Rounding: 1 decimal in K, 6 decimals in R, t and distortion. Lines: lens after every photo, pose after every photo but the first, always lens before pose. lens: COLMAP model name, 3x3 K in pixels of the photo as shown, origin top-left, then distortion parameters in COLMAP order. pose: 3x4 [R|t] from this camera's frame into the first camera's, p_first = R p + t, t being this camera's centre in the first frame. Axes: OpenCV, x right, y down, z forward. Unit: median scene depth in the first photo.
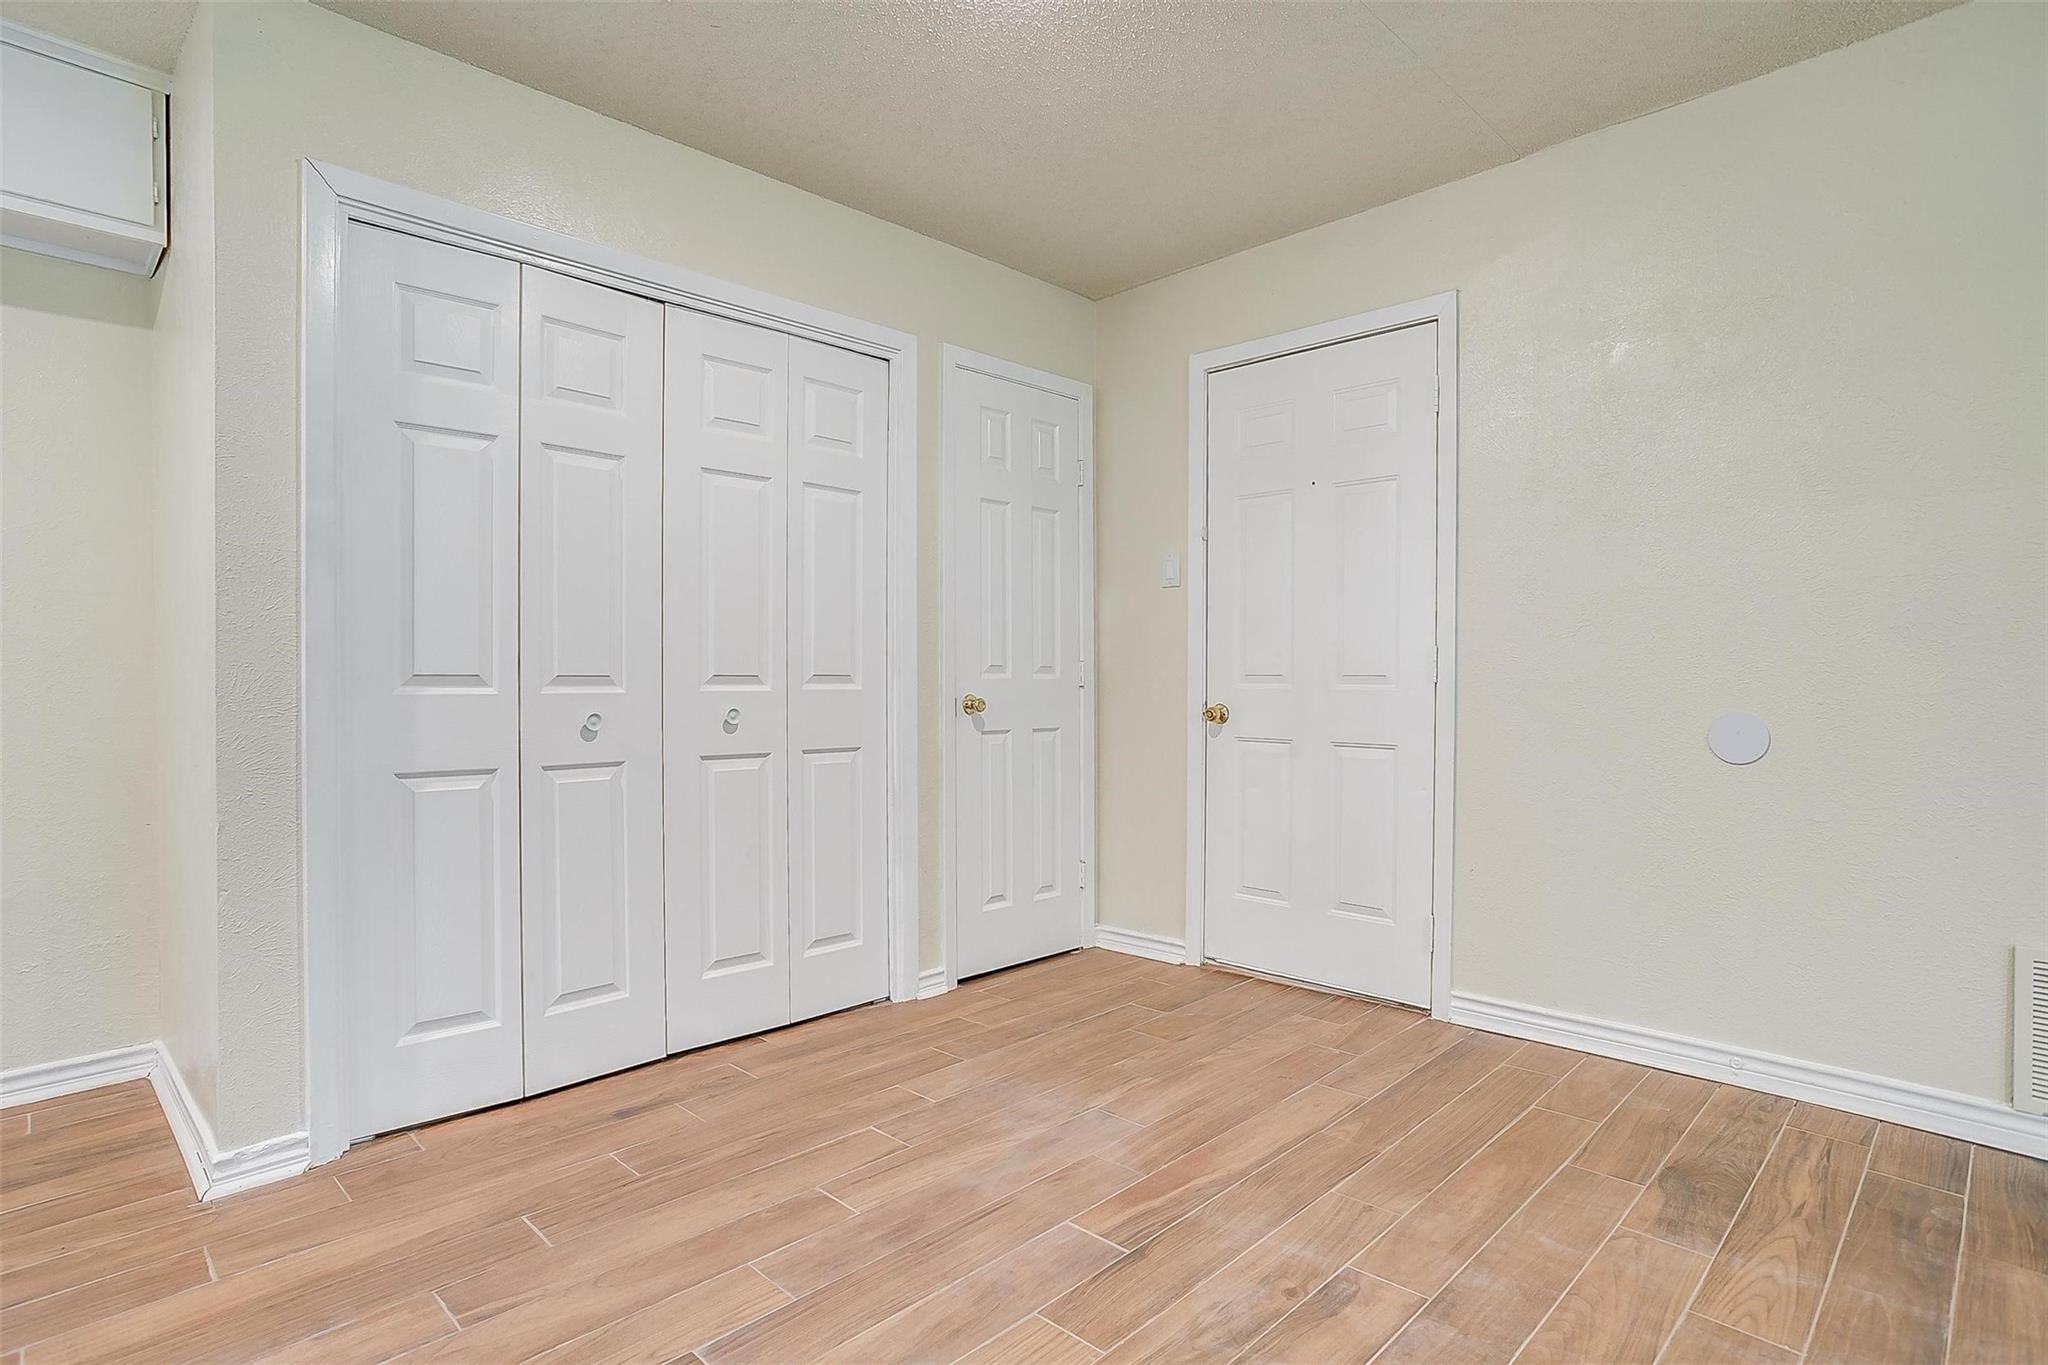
lens RADIAL K [[1022.9, 0, 1026.3], [0, 1022.9, 689.2], [0, 0, 1]] dist [-0.055418, 0.031997]
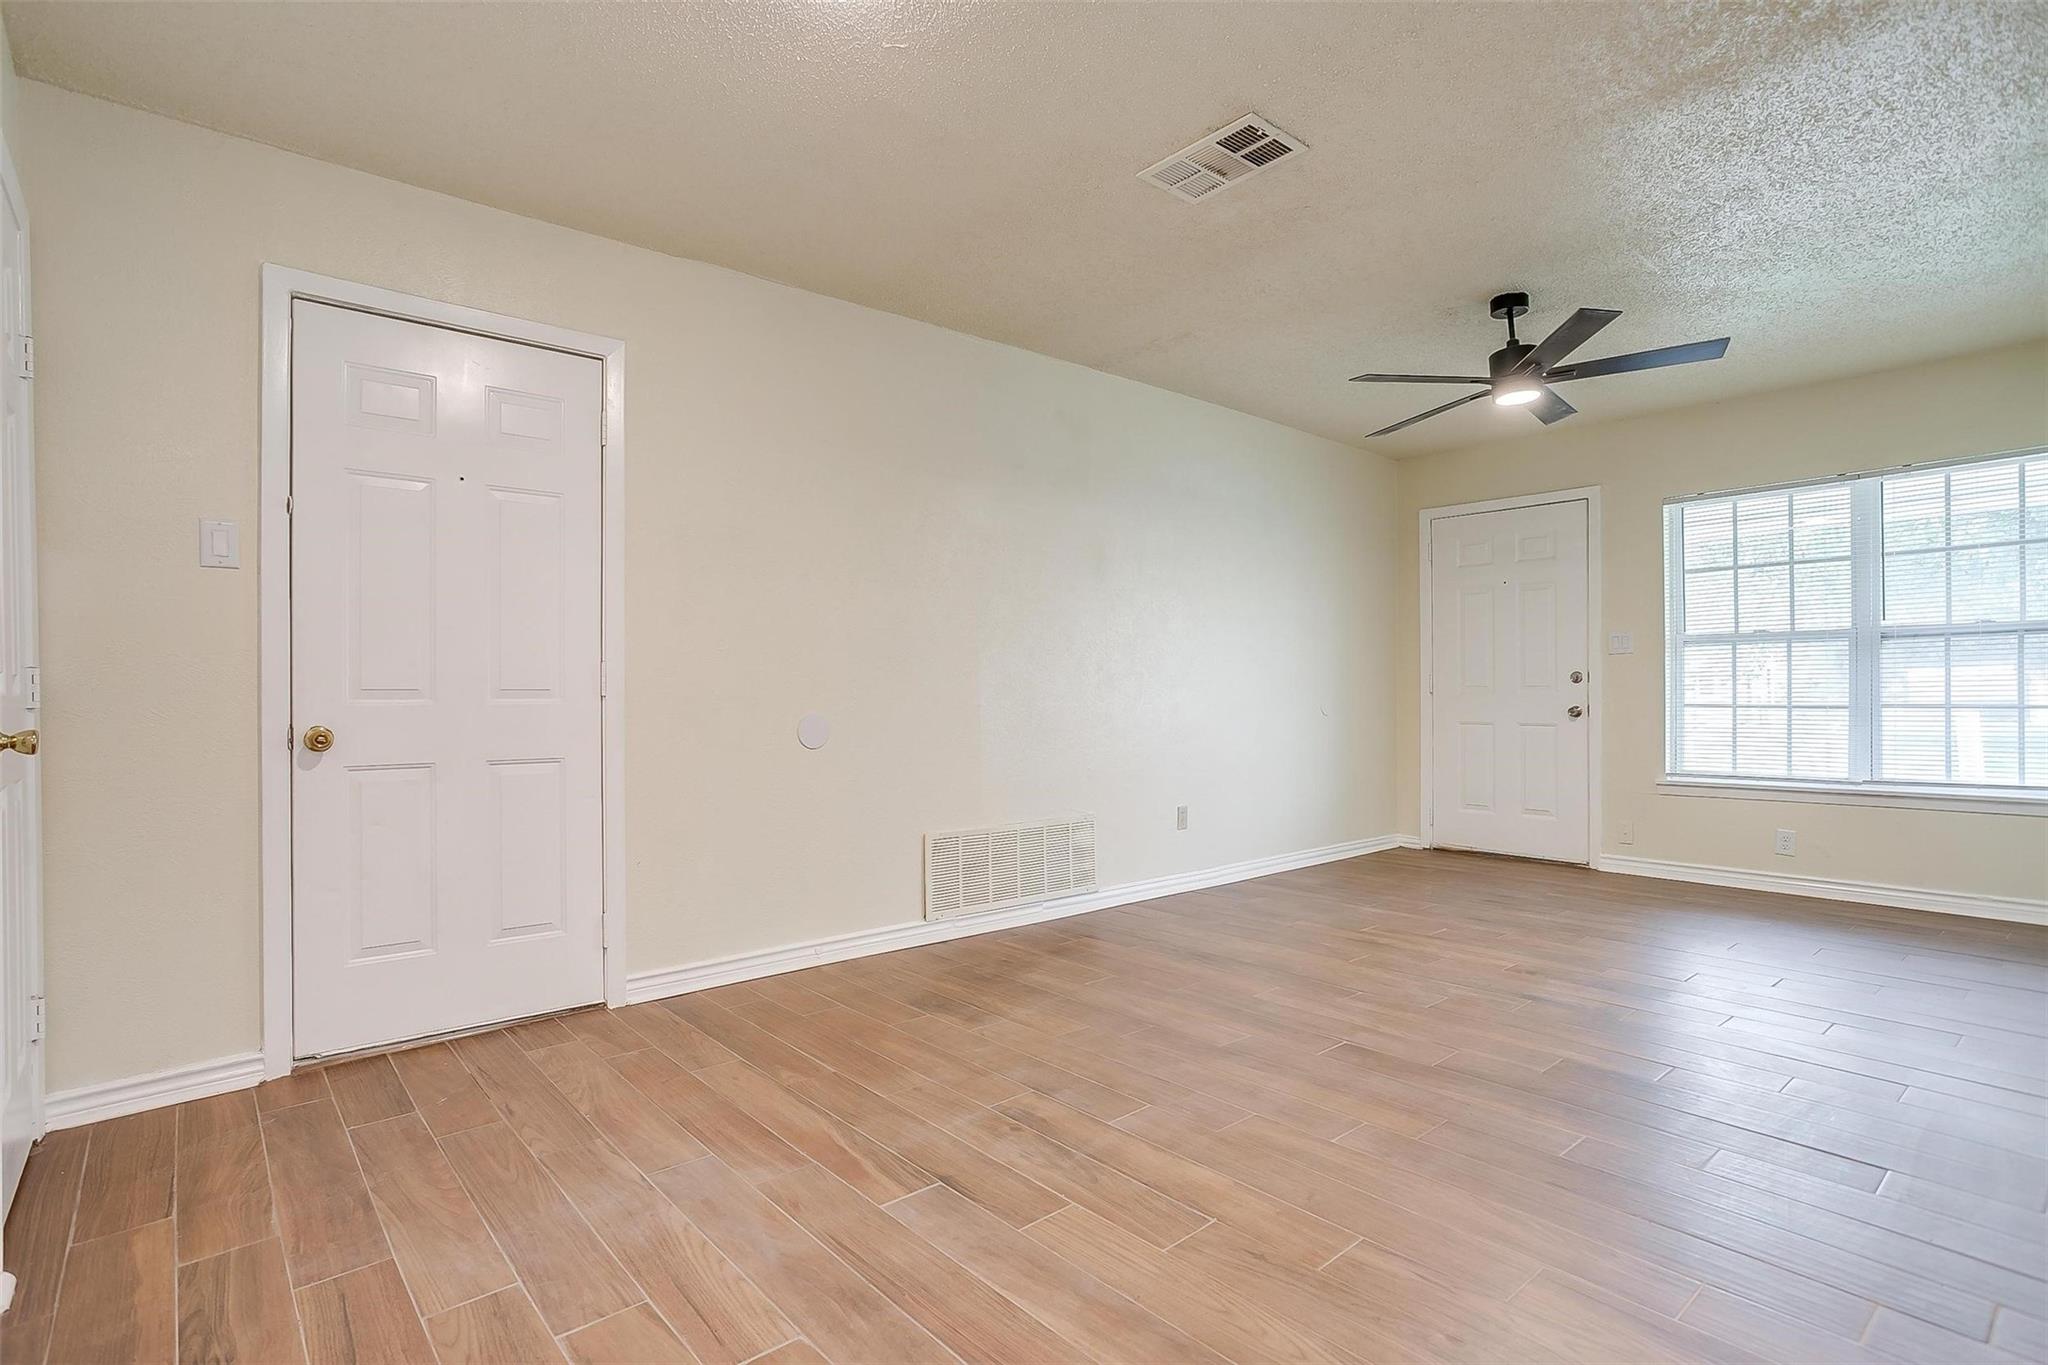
lens RADIAL K [[1004.2, 0, 1001.6], [0, 1004.2, 687.0], [0, 0, 1]] dist [-0.050603, 0.031448]
pose [[0.105303, 0.003578, 0.994434, -0.762015], [0.020068, 0.999782, -0.005722, -0.001305], [-0.994238, 0.020558, 0.105208, 0.594393]]
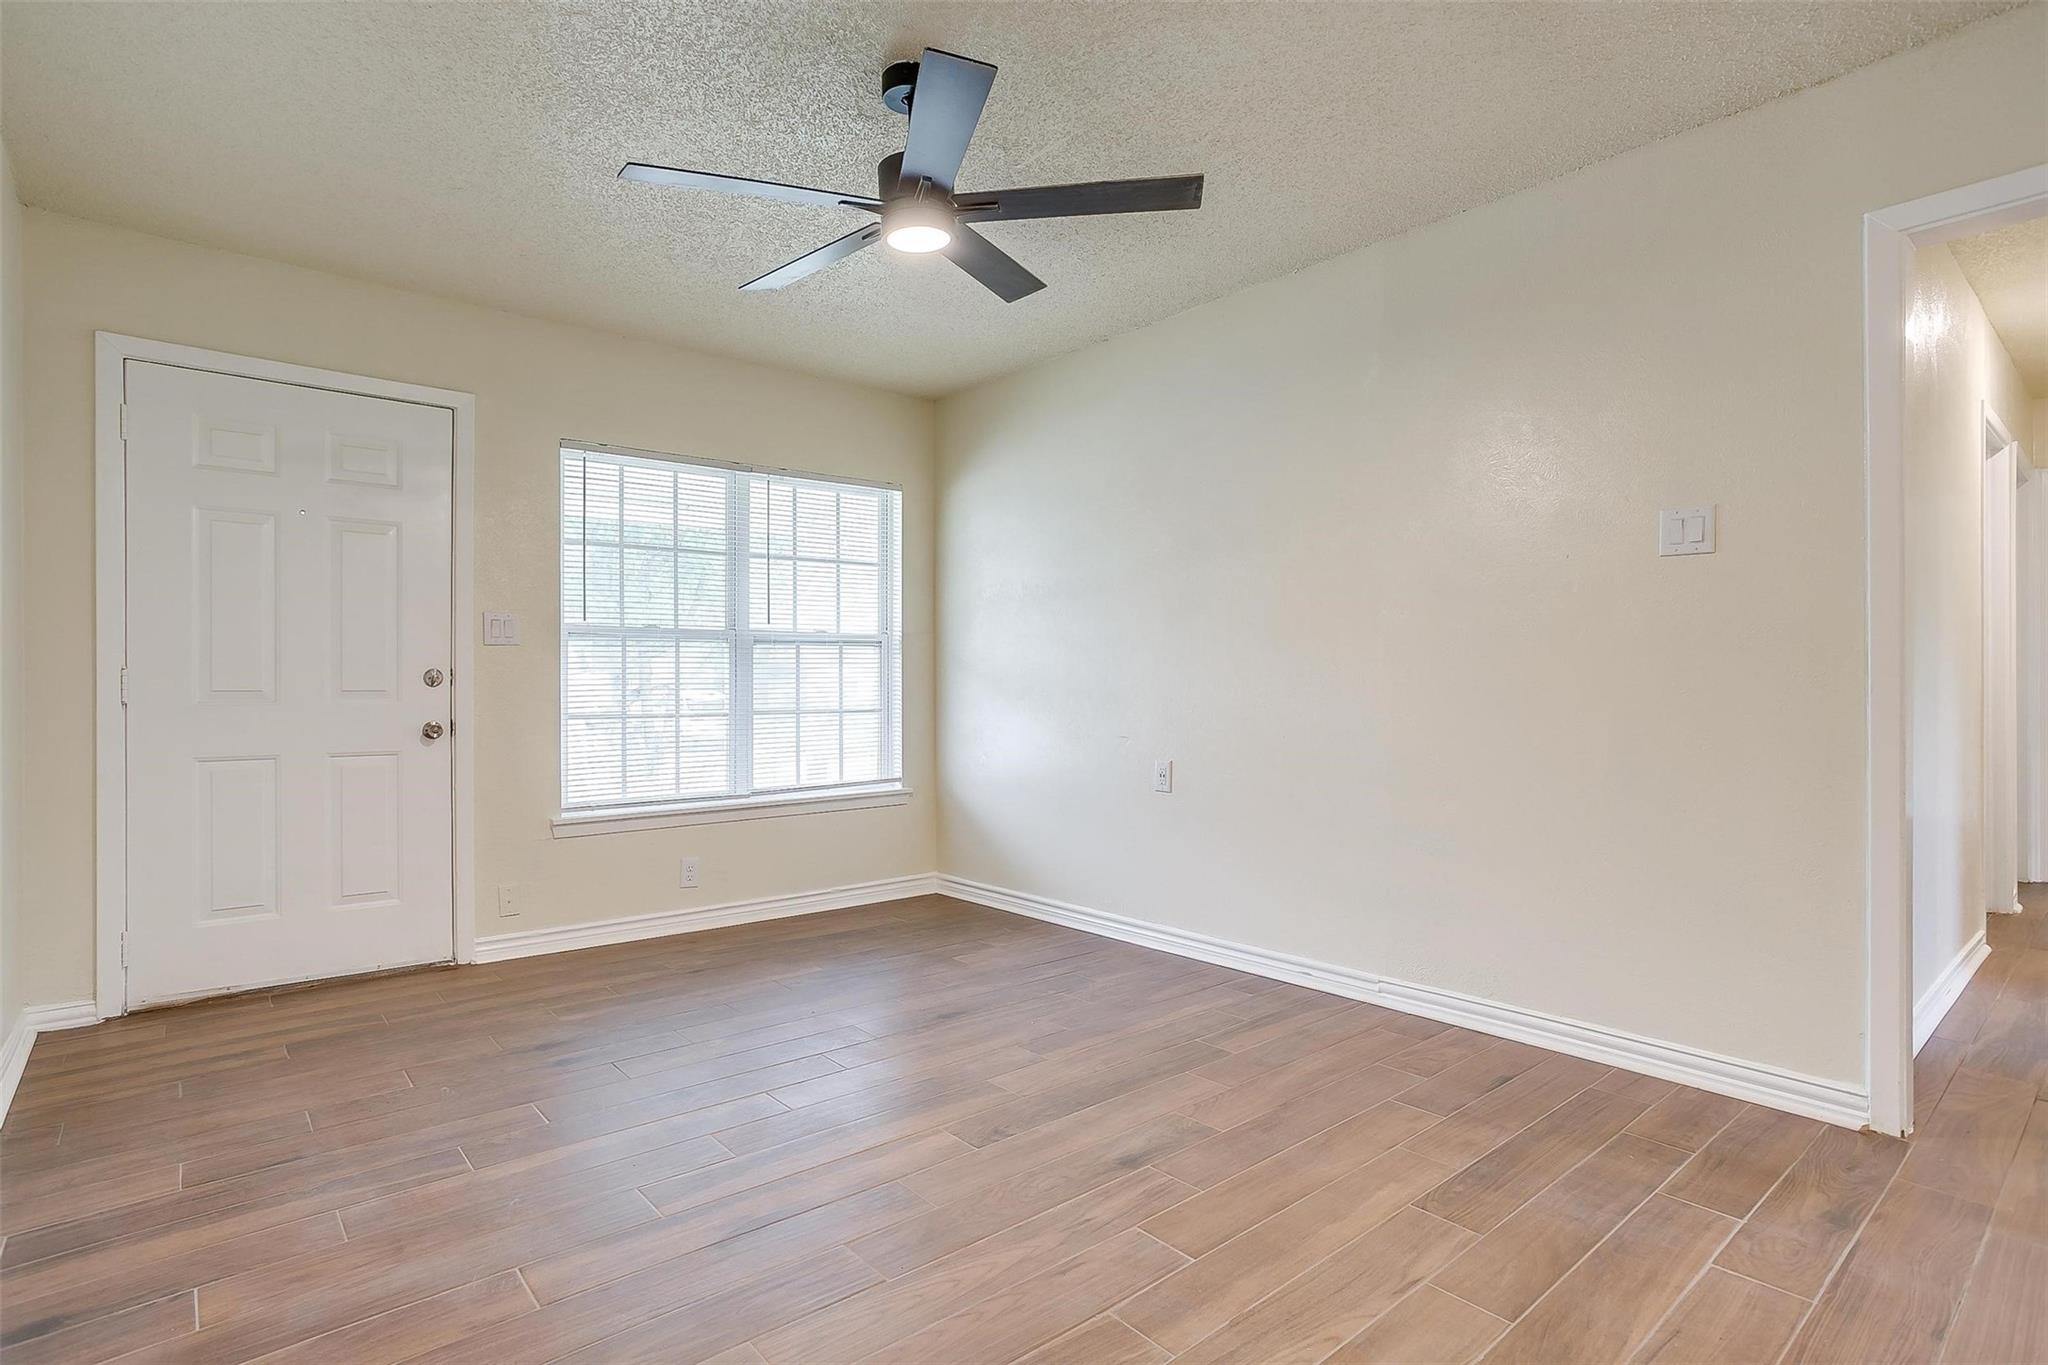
lens RADIAL K [[1022.9, 0, 1026.3], [0, 1022.9, 689.2], [0, 0, 1]] dist [-0.055418, 0.031997]
pose [[-0.995021, 0.003069, 0.099618, 0.640728], [0.004703, 0.999858, 0.016173, -0.013564], [-0.099554, 0.016561, -0.994894, 0.934125]]
